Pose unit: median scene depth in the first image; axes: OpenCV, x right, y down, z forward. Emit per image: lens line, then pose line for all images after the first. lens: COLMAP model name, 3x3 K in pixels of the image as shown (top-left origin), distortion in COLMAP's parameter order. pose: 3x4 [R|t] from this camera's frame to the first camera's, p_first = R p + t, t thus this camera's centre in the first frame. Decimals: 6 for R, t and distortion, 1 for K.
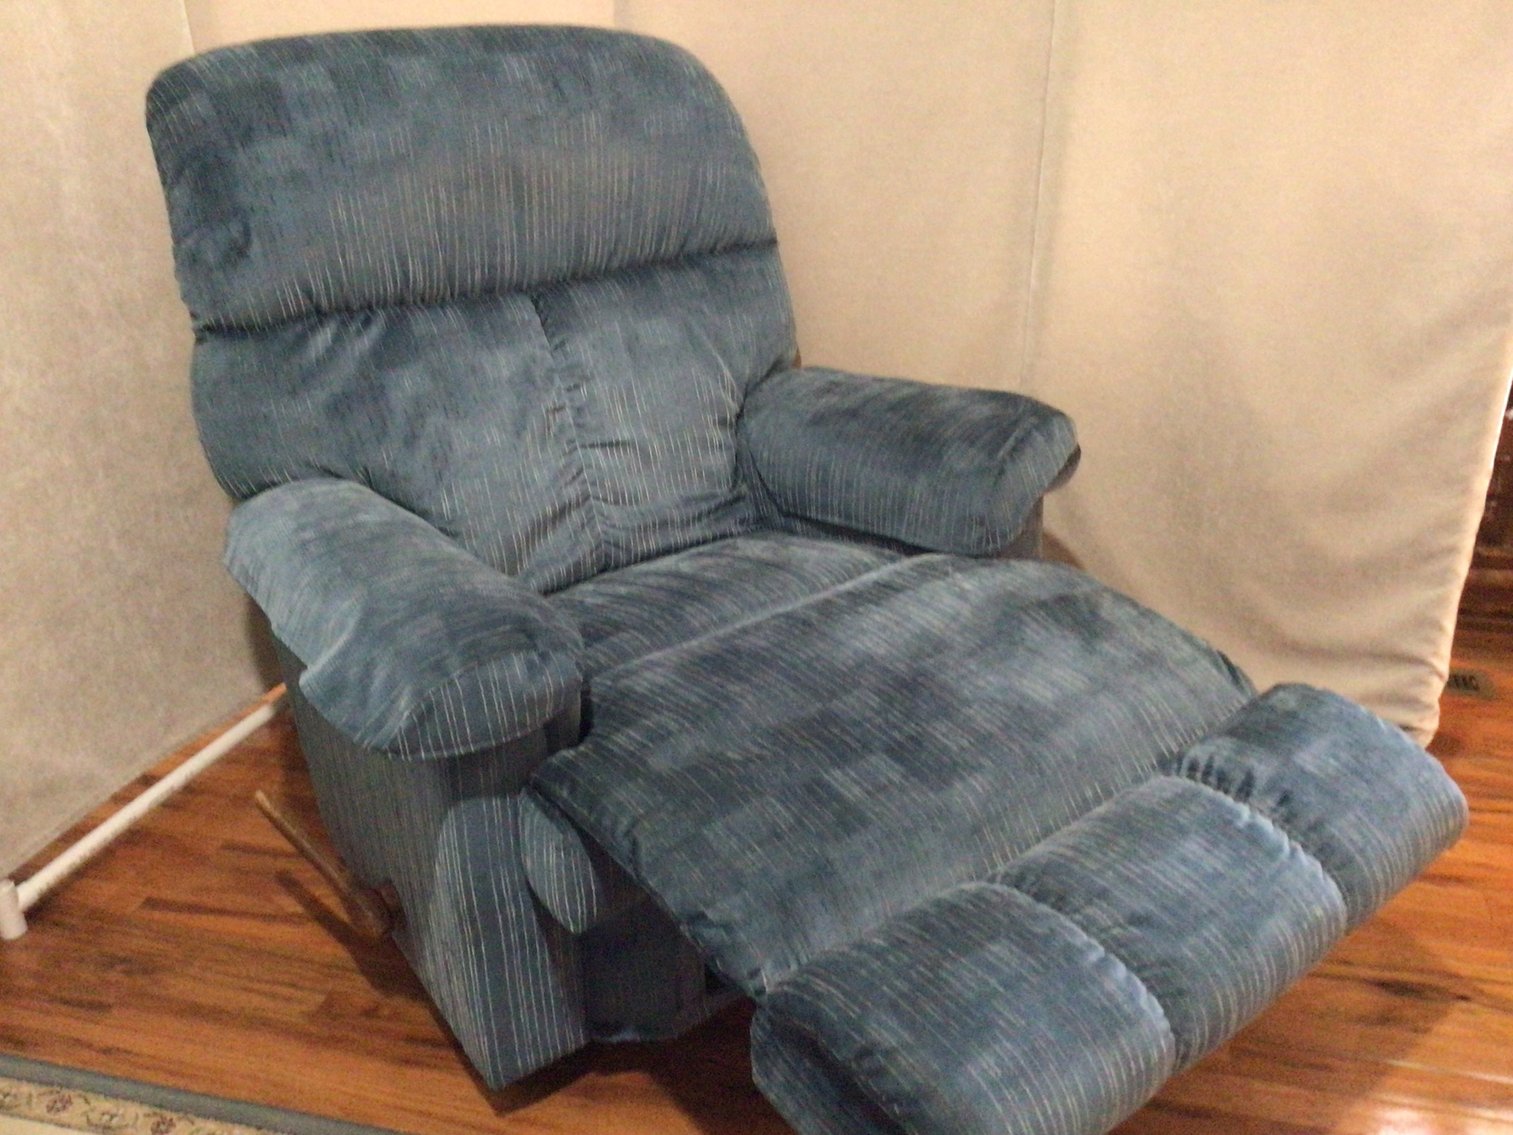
lens RADIAL K [[1366.4, 0, 747.5], [0, 1366.4, 561.1], [0, 0, 1]] dist [0.077825, -0.133611]
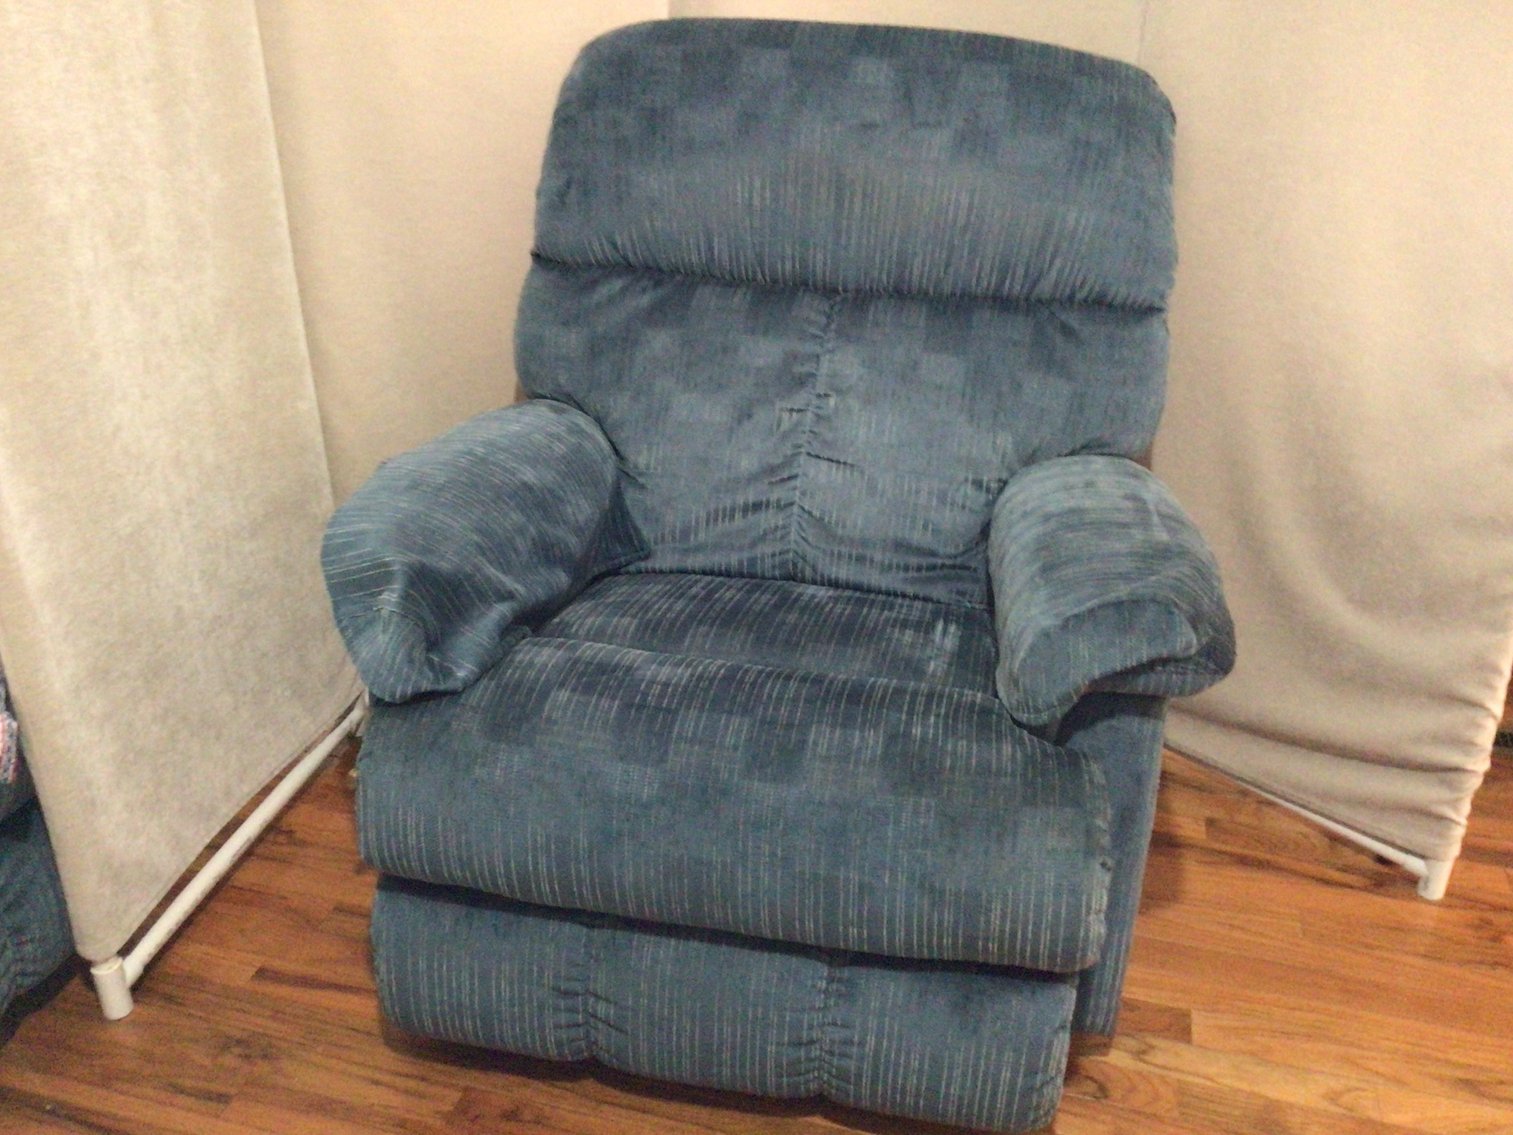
lens RADIAL K [[1366.4, 0, 747.5], [0, 1366.4, 561.1], [0, 0, 1]] dist [0.077825, -0.133611]
pose [[0.616372, 0.360647, -0.700013, 0.580207], [-0.347992, 0.922194, 0.168702, -0.164870], [0.706390, 0.139616, 0.693917, 0.288239]]
